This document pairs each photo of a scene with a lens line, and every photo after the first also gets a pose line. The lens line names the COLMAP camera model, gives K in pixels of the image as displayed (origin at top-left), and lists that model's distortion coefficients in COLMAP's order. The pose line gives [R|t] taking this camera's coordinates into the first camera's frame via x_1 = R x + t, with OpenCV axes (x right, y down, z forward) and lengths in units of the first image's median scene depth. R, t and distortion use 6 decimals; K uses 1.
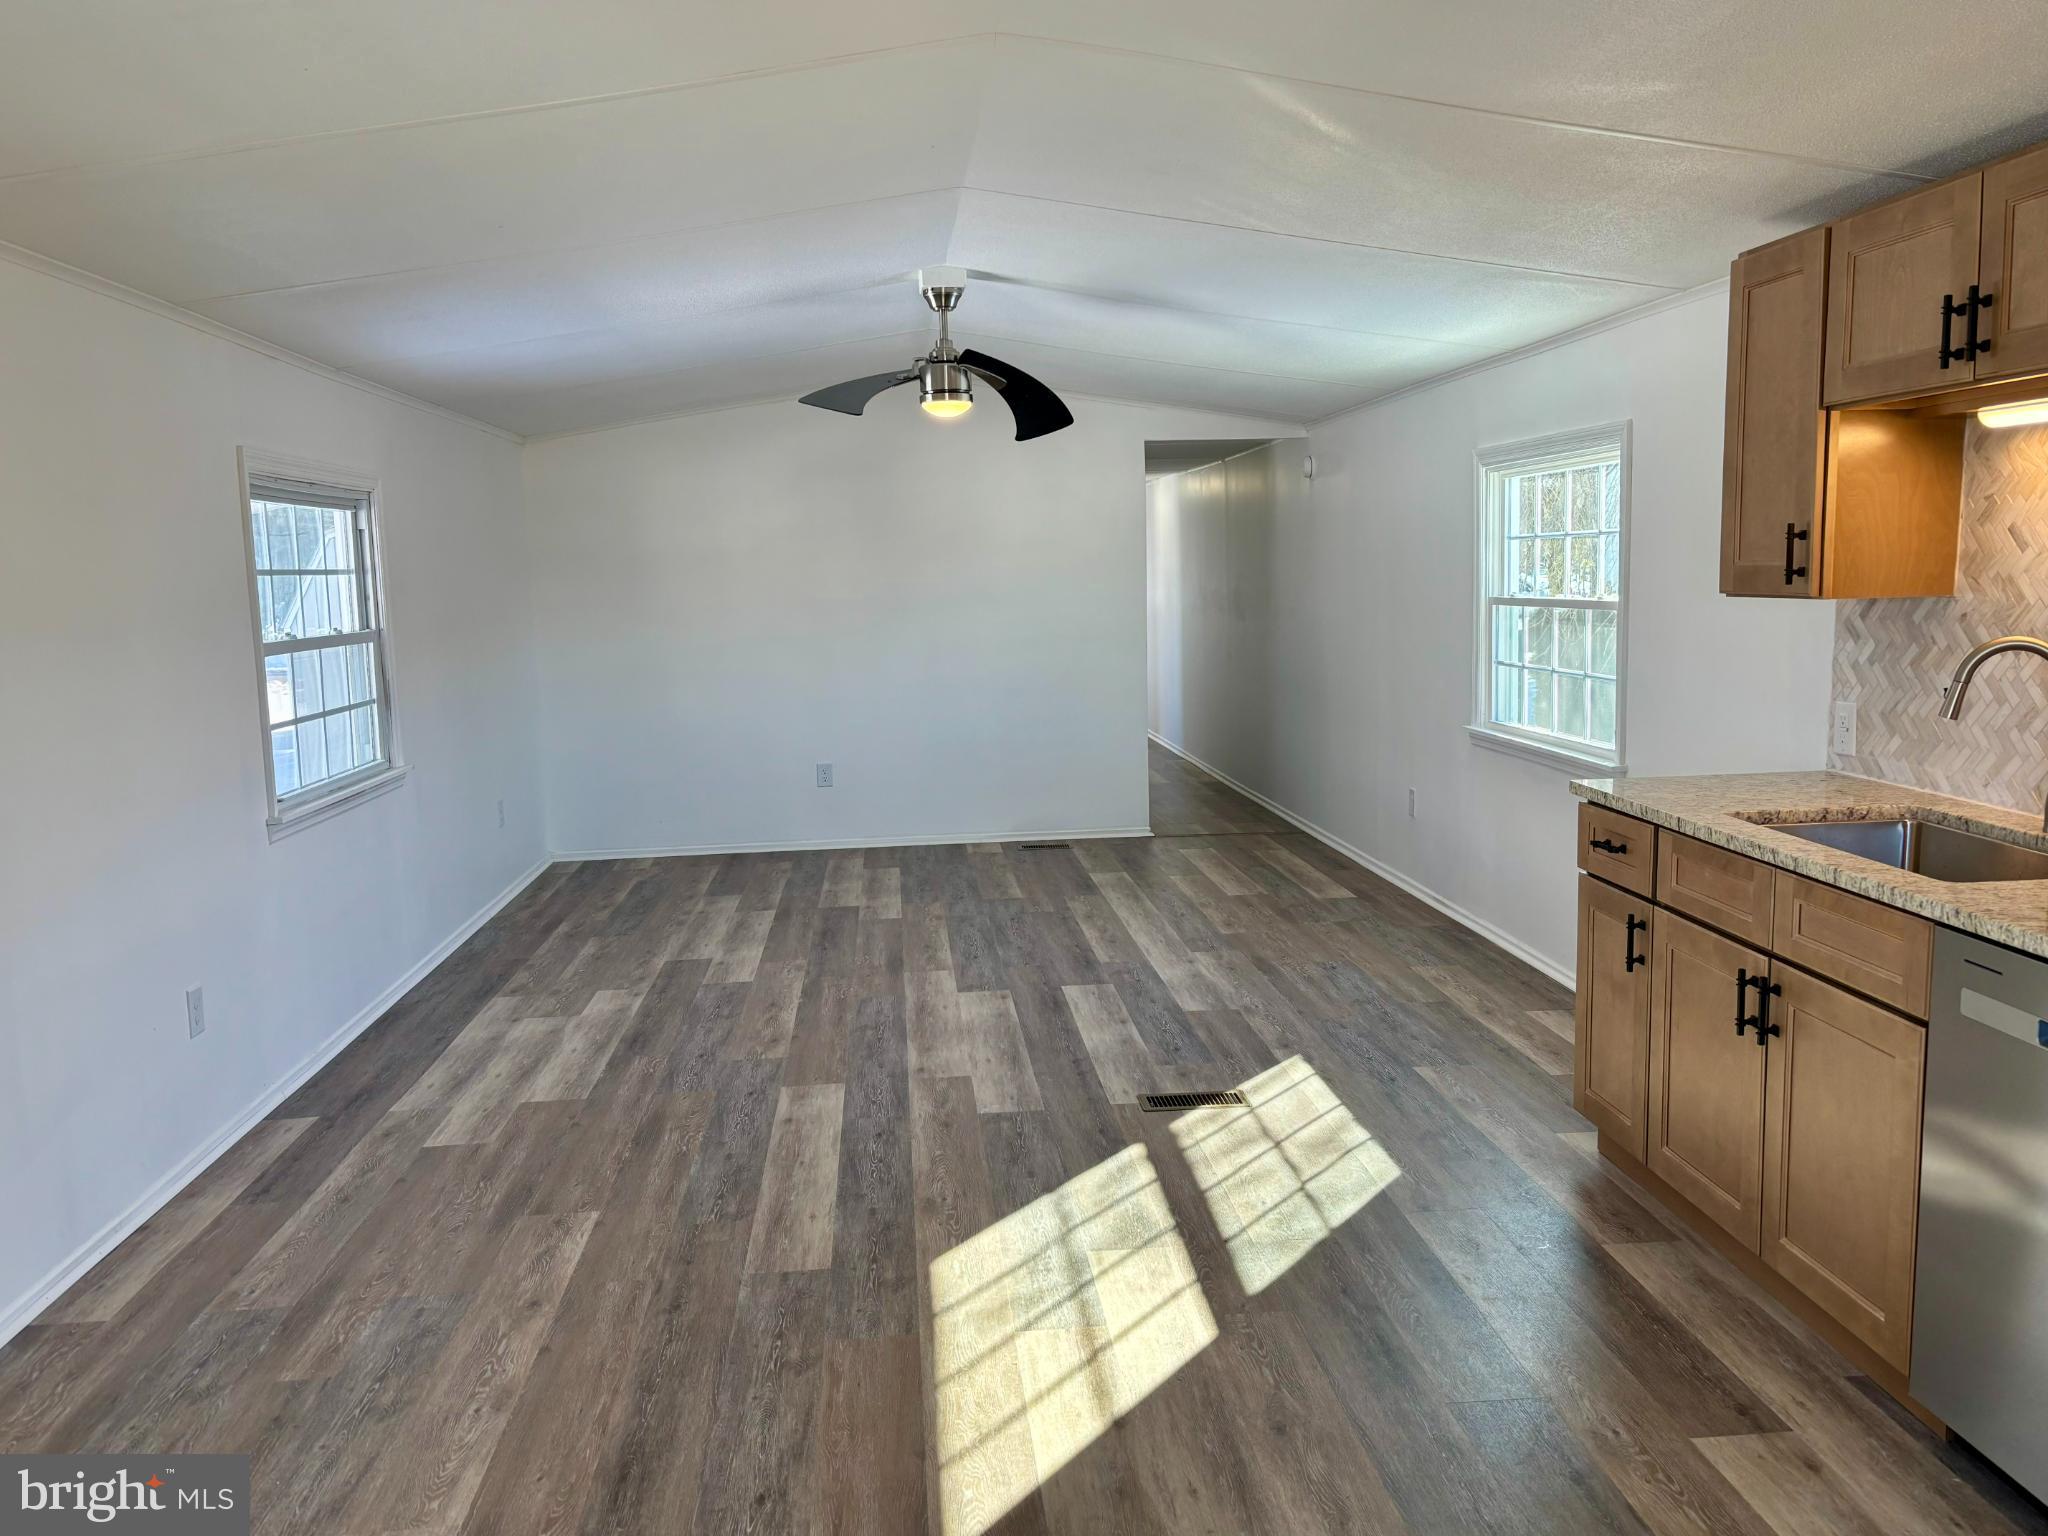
lens RADIAL K [[1625.9, 0, 1024.0], [0, 1625.9, 768.0], [0, 0, 1]] dist [0.025479, -0.011024]
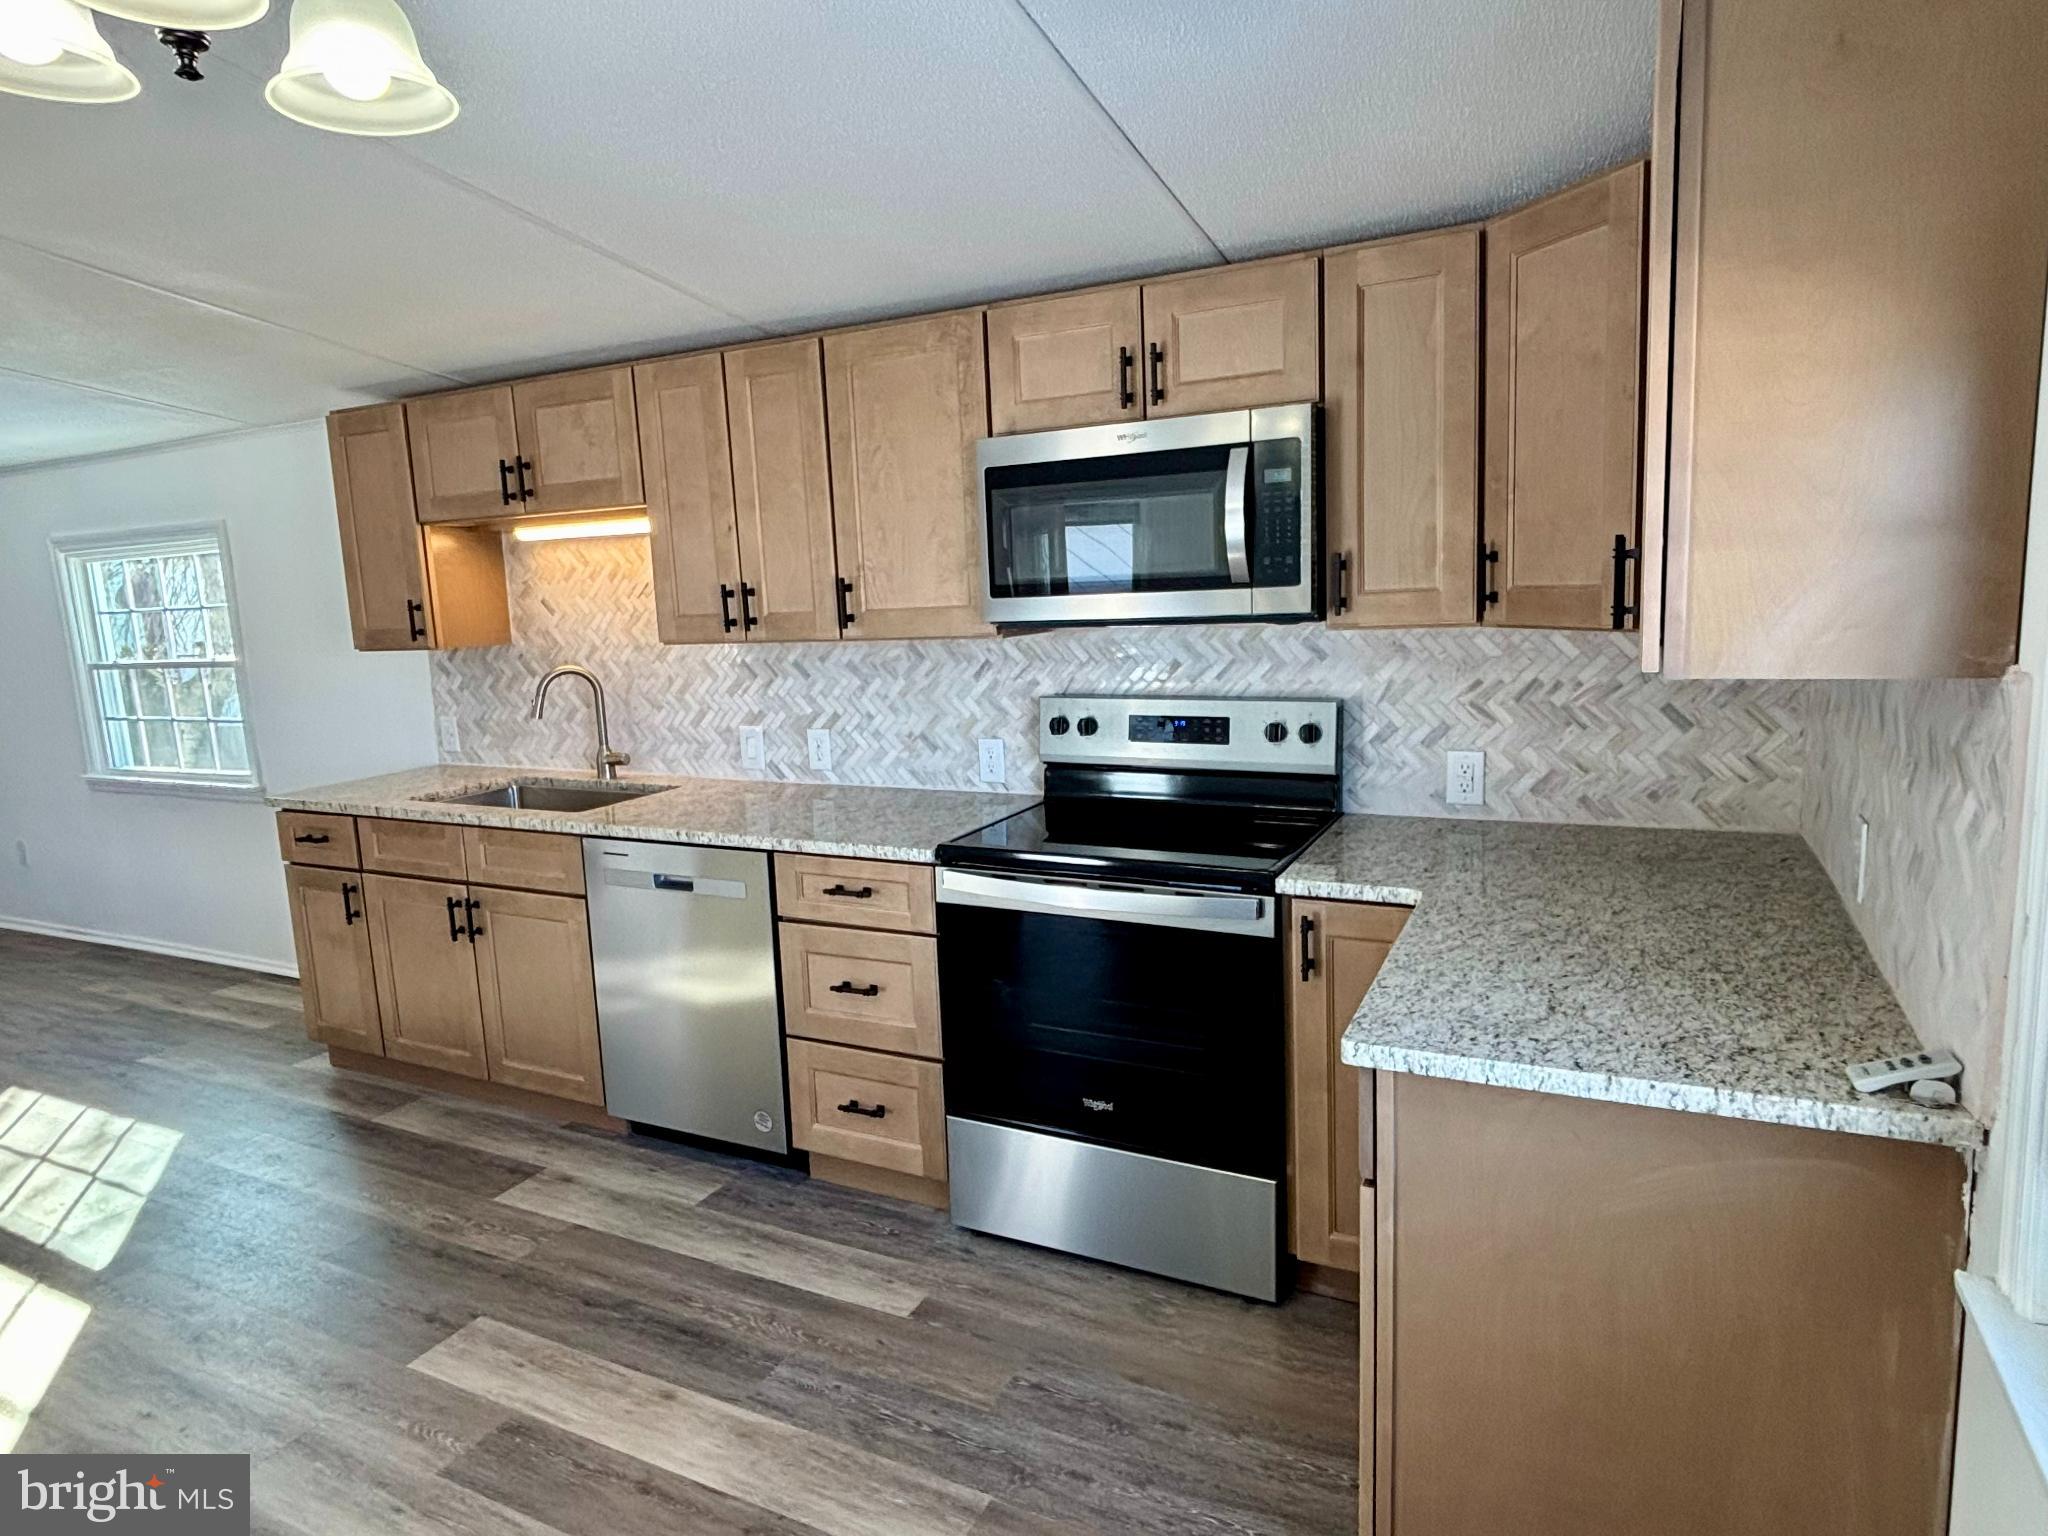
lens RADIAL K [[1197.4, 0, 1024.0], [0, 1197.4, 768.0], [0, 0, 1]] dist [0.003847, -0.001228]
pose [[0.522656, -0.139366, 0.841075, -0.153811], [0.140525, 0.987137, 0.076244, -0.003348], [-0.840883, 0.078342, 0.535517, -0.034712]]
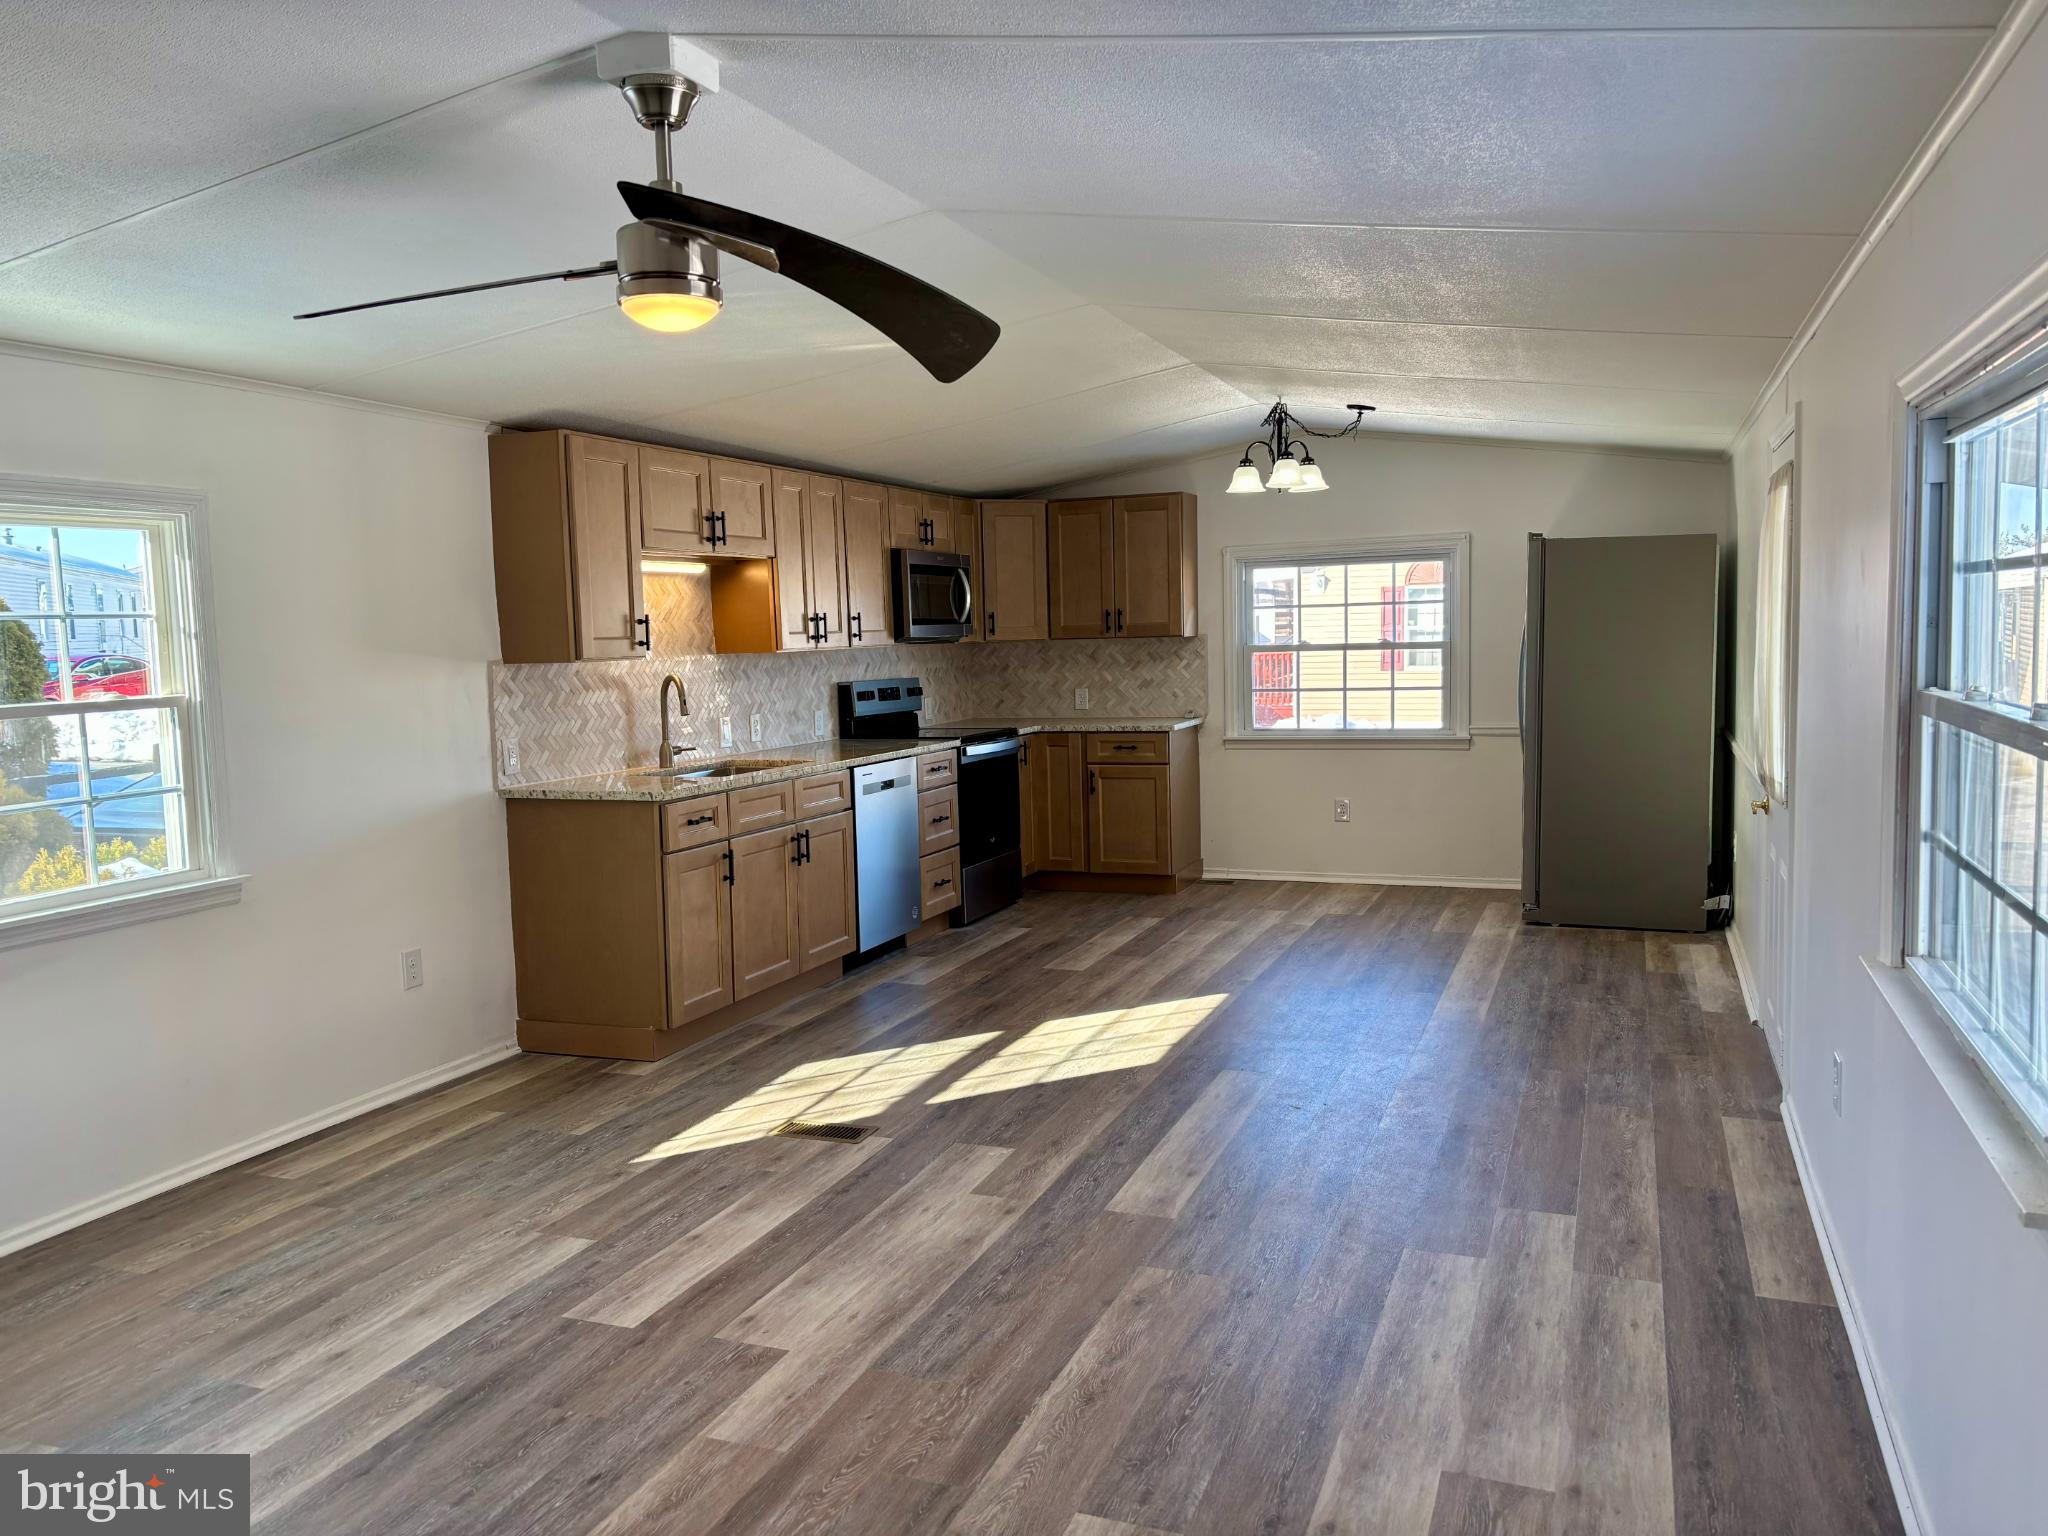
lens RADIAL K [[1532.9, 0, 1024.0], [0, 1532.9, 768.0], [0, 0, 1]] dist [0.045177, -0.002581]
pose [[-0.897163, 0.003061, 0.441689, -0.513662], [0.099084, 0.975886, 0.194498, -0.234470], [-0.430443, 0.218261, -0.875832, 1.994045]]
